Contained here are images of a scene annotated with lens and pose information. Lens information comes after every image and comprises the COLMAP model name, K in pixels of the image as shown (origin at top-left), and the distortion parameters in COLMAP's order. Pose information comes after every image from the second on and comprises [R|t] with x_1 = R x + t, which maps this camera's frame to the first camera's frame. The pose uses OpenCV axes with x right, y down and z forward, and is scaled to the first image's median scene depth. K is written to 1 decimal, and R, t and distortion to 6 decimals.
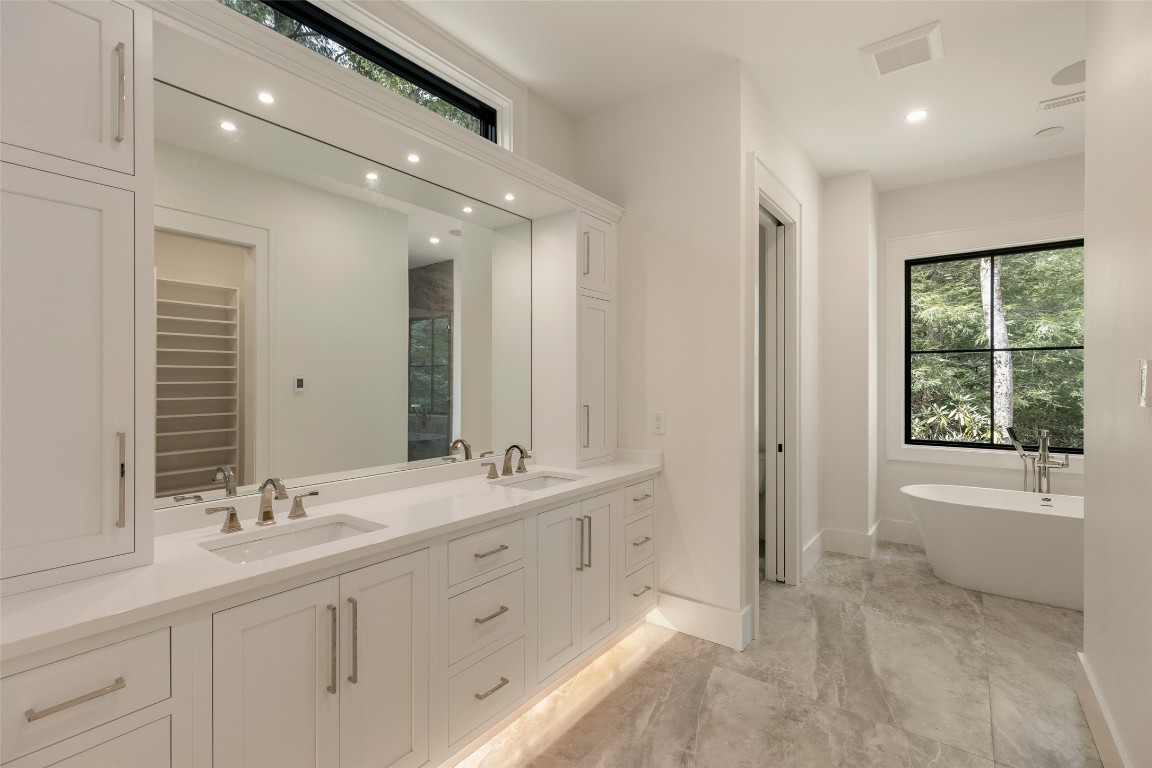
lens RADIAL K [[528.4, 0, 574.1], [0, 528.4, 386.4], [0, 0, 1]] dist [0.007099, -0.000354]
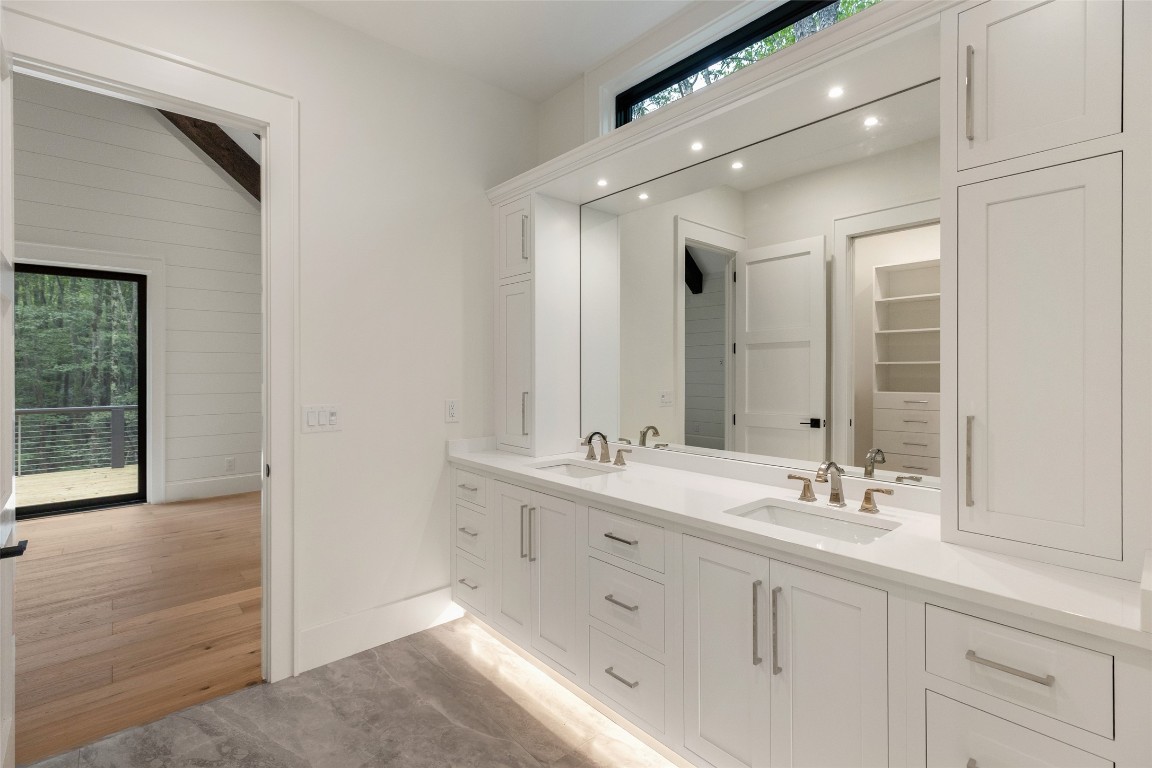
lens RADIAL K [[528.4, 0, 561.0], [0, 528.4, 365.9], [0, 0, 1]] dist [0.007099, -0.000354]
pose [[-0.226450, -0.003367, -0.974017, 0.638493], [-0.001176, 0.999994, -0.003184, -0.007718], [0.974022, 0.000424, -0.226453, 0.847820]]
